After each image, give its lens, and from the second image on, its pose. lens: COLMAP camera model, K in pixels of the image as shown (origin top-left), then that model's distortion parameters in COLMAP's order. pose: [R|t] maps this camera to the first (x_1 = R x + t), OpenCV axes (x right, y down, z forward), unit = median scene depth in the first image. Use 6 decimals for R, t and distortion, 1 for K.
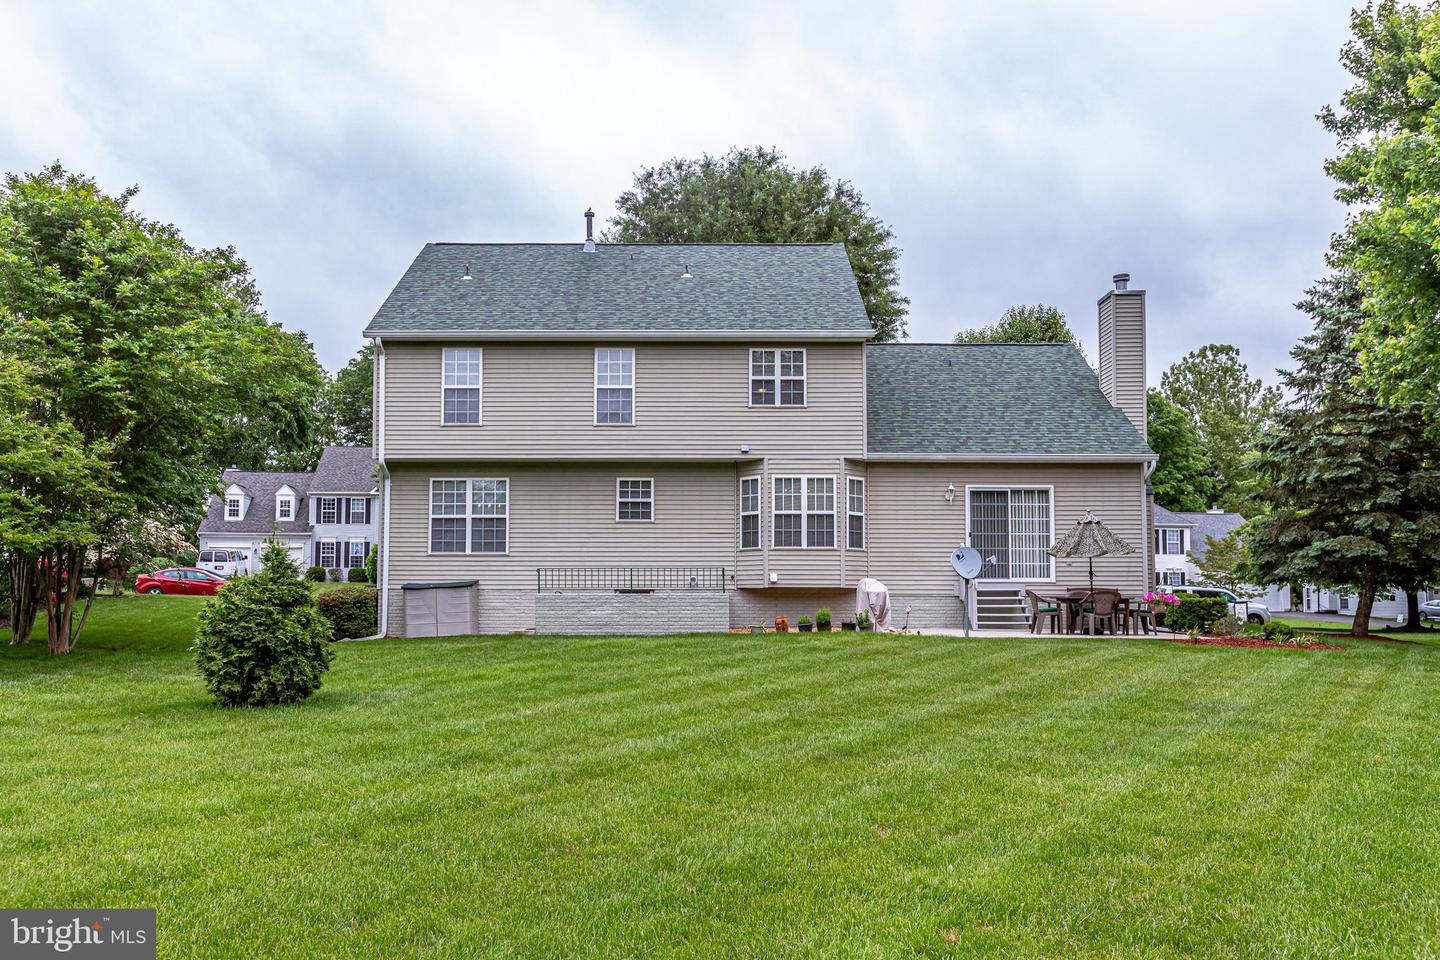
lens RADIAL K [[1216.1, 0, 720.6], [0, 1216.1, 479.1], [0, 0, 1]] dist [0.012733, 0.004405]
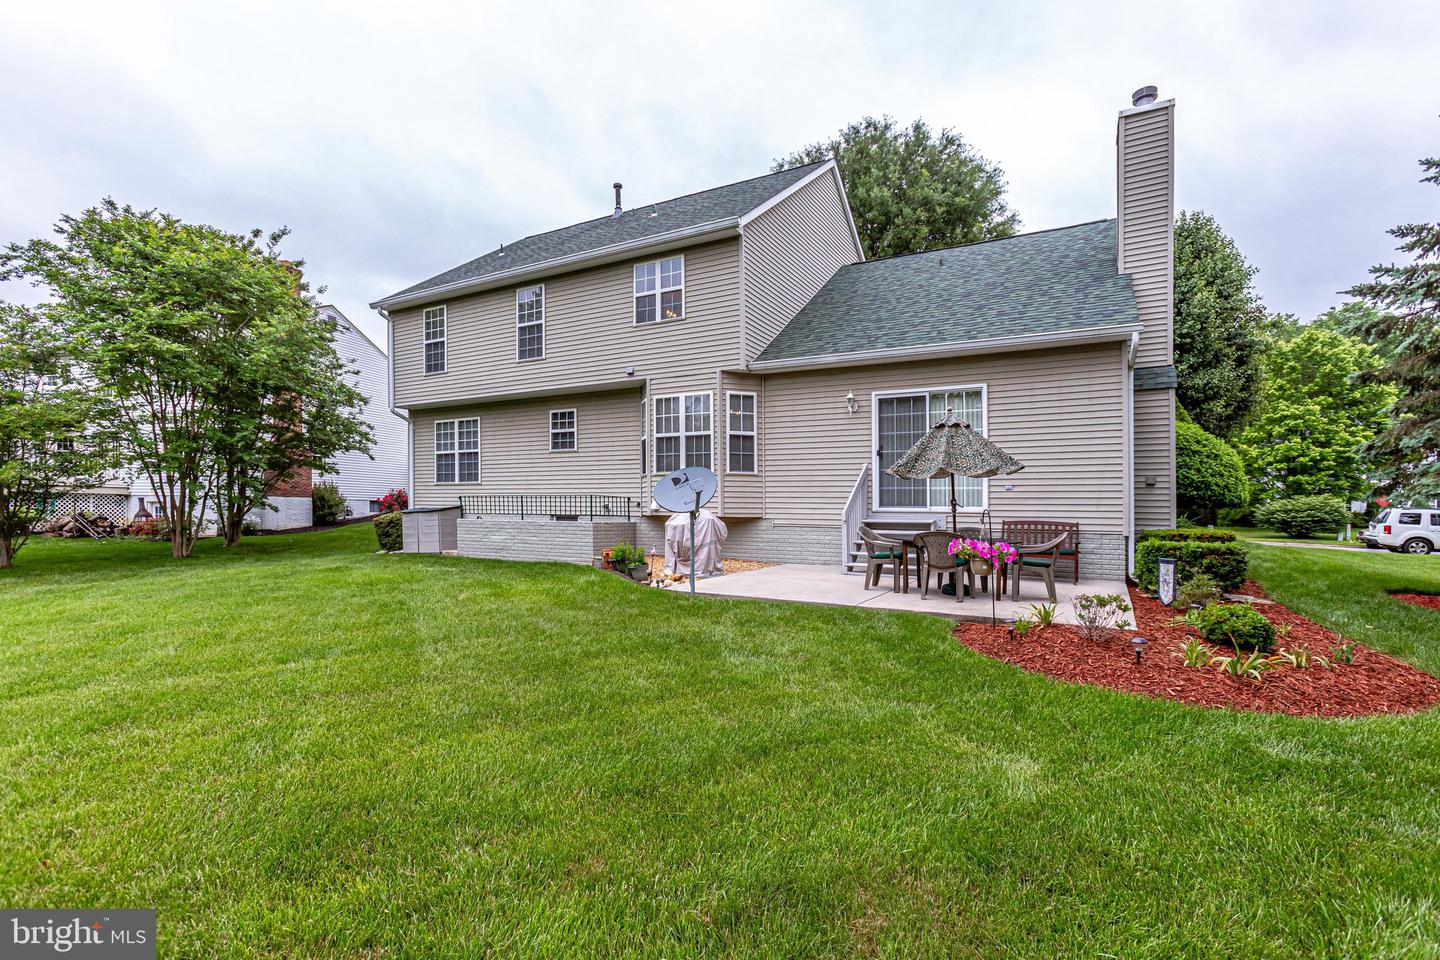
lens RADIAL K [[684.2, 0, 718.8], [0, 684.2, 486.1], [0, 0, 1]] dist [-0.006024, 0.000281]
pose [[0.856163, -0.007865, -0.516647, 0.353179], [0.041544, 0.997695, 0.053657, 0.039156], [0.515034, -0.067403, 0.854516, 0.560335]]
